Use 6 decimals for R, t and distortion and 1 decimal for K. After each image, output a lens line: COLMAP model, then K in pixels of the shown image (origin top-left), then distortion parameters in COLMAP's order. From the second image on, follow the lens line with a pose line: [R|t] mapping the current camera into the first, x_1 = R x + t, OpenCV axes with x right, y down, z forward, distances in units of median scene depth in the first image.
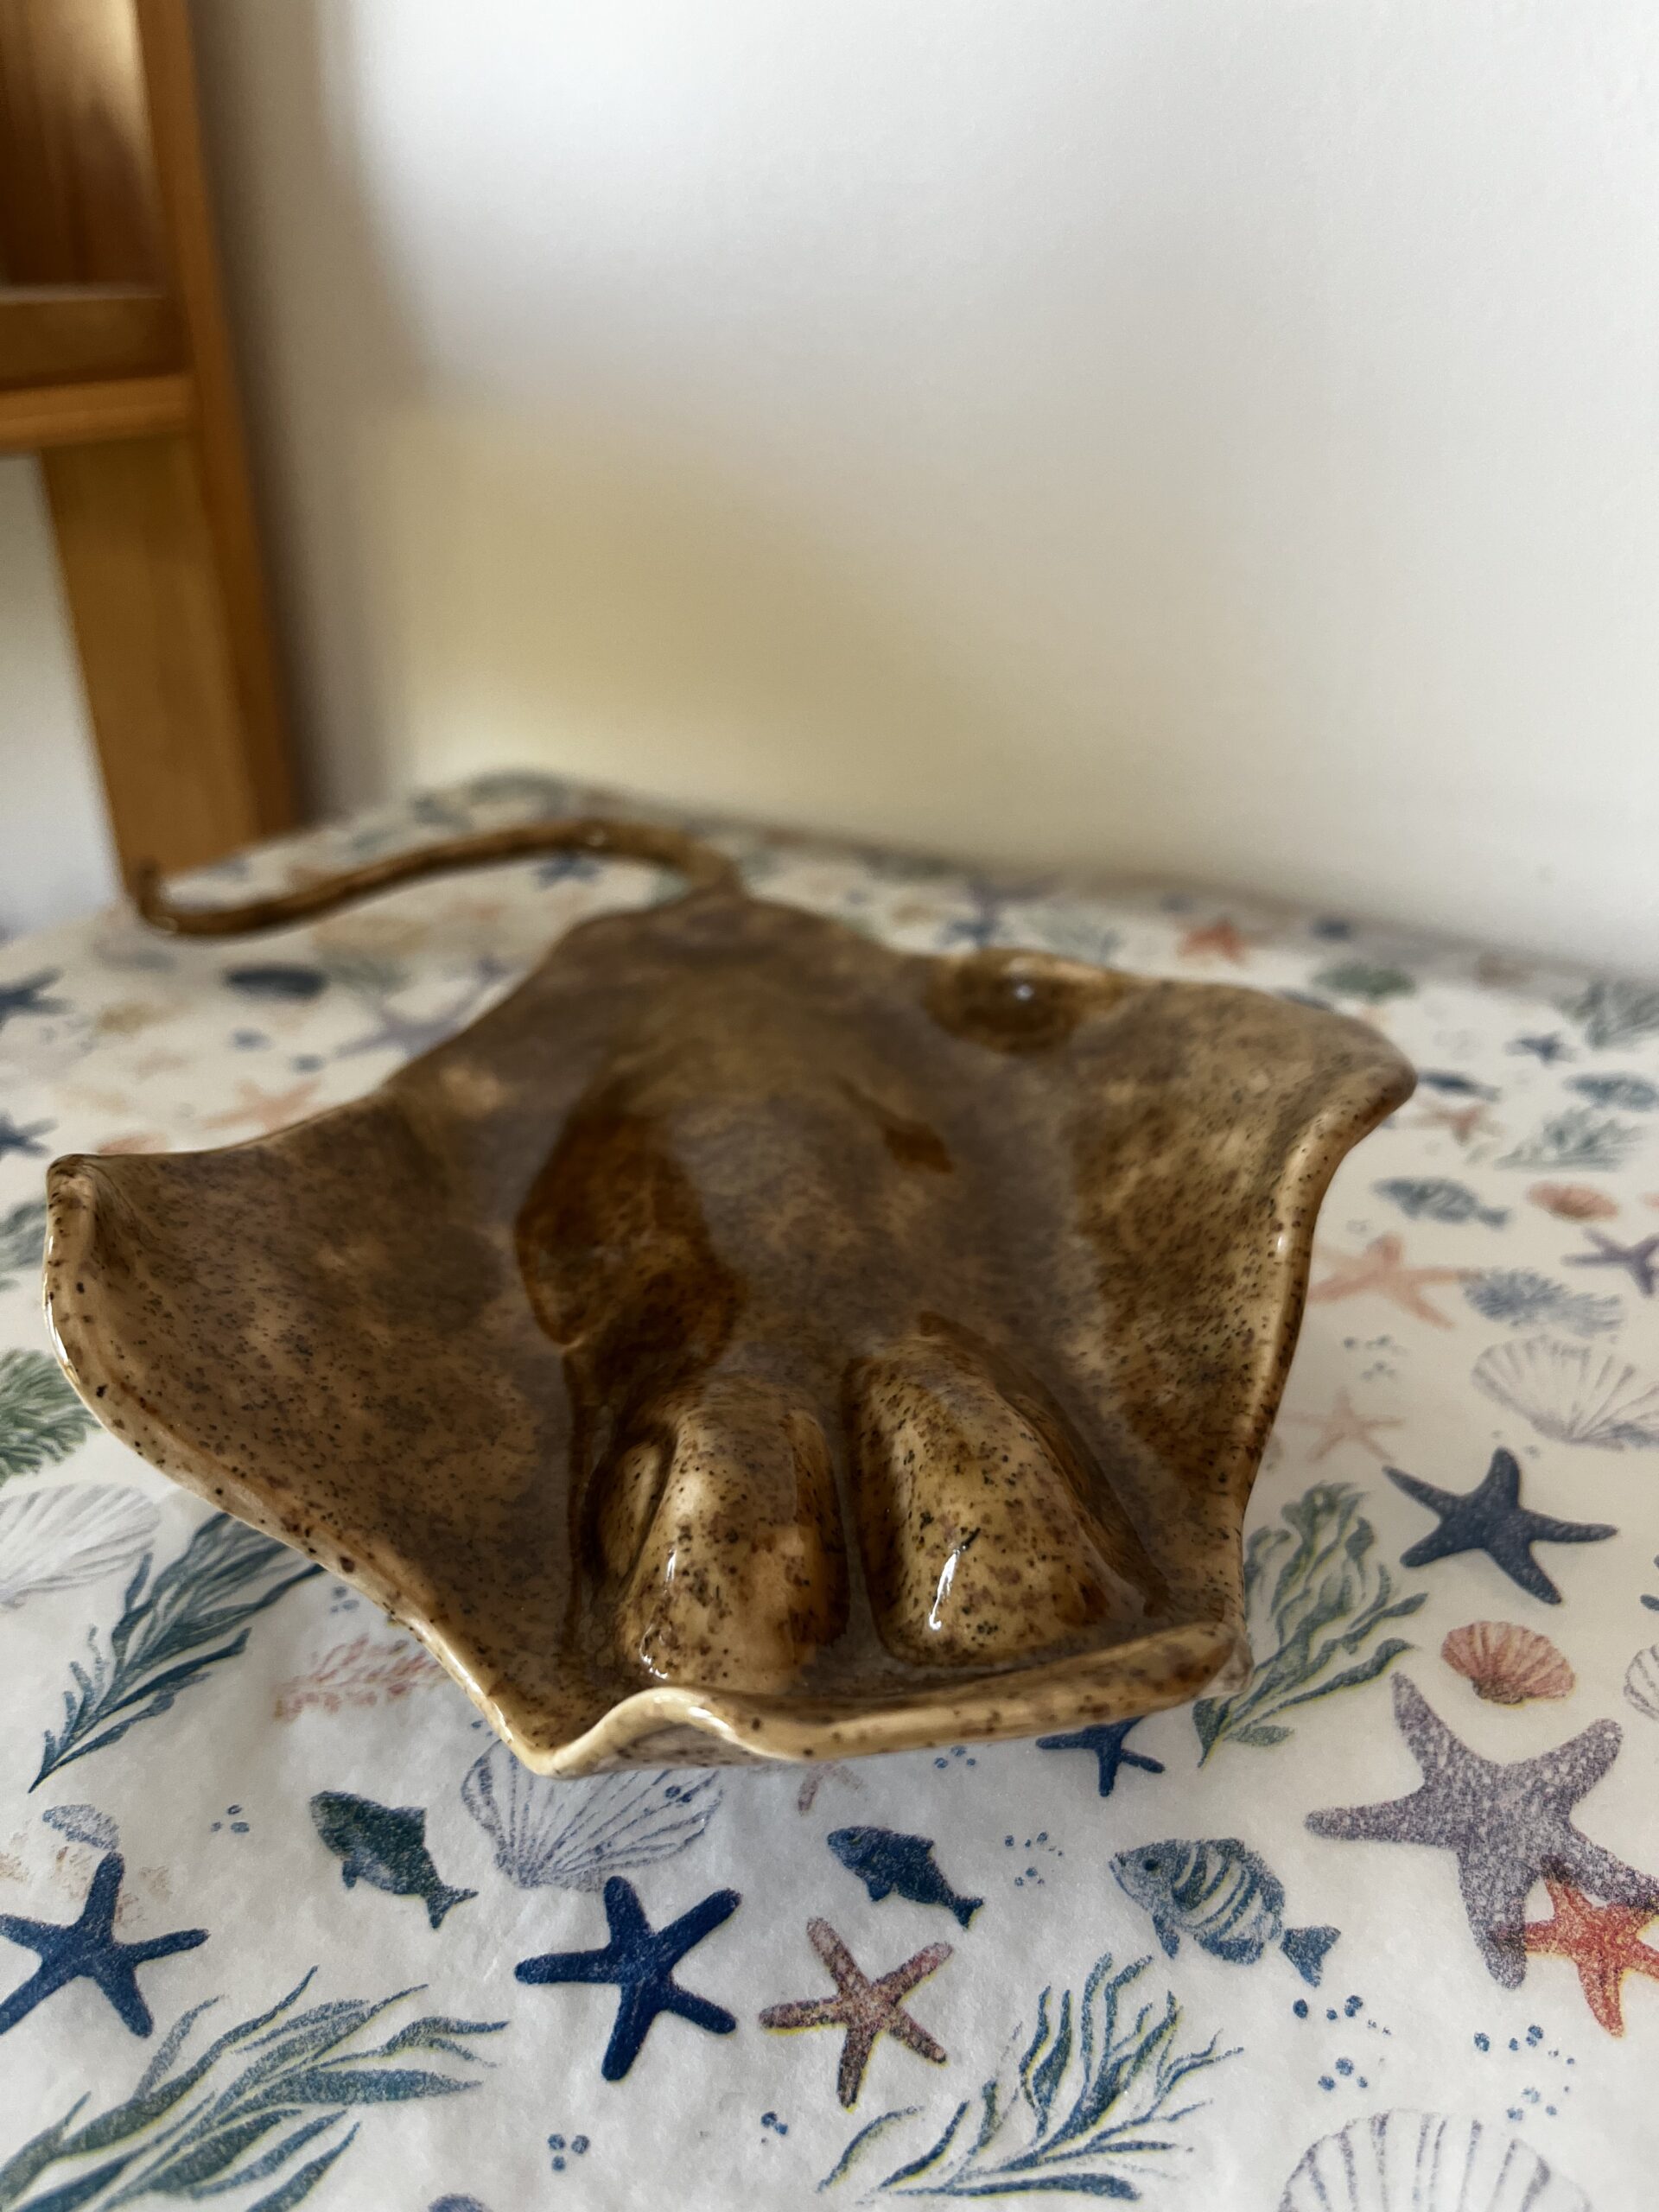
lens RADIAL K [[1727.1, 0, 822.8], [0, 1727.1, 1025.6], [0, 0, 1]] dist [-0.009223, -0.037812]
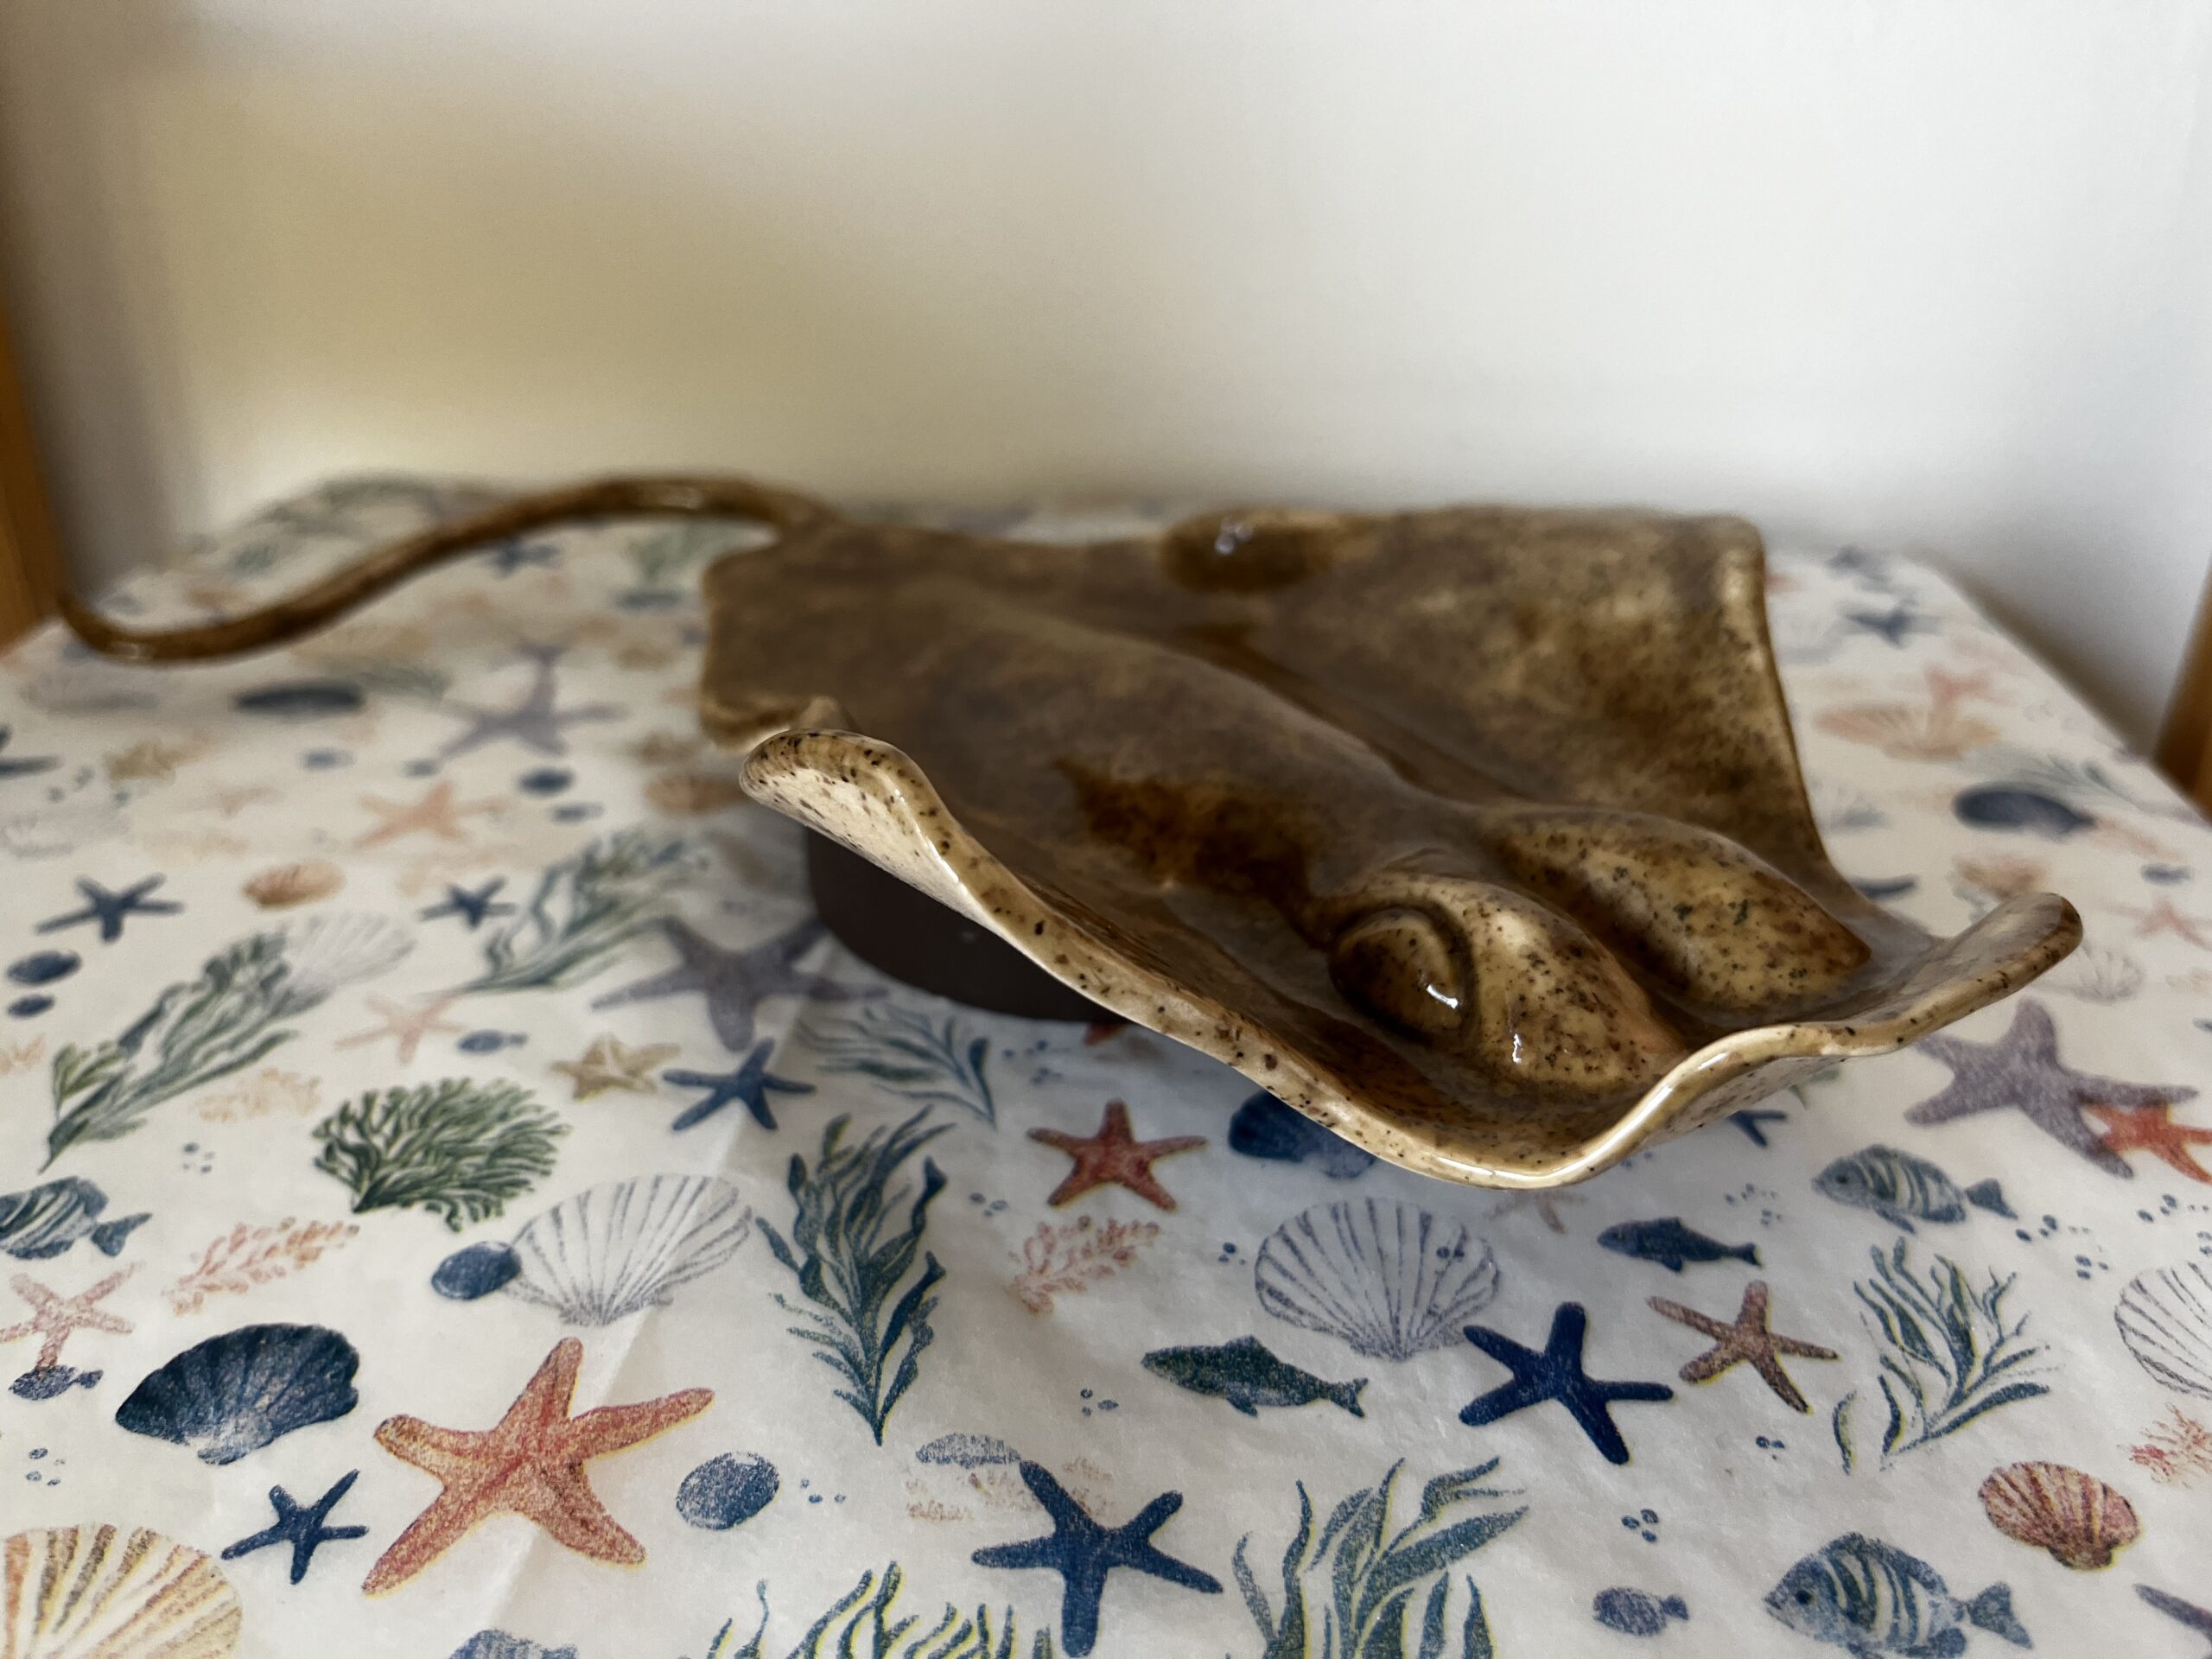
lens RADIAL K [[1727.1, 0, 1097.2], [0, 1727.1, 846.1], [0, 0, 1]] dist [-0.009223, -0.037812]
pose [[0.901767, -0.183908, 0.391145, -0.660383], [0.166595, 0.982929, 0.078077, 0.095876], [-0.398827, -0.005245, 0.917011, 0.145492]]
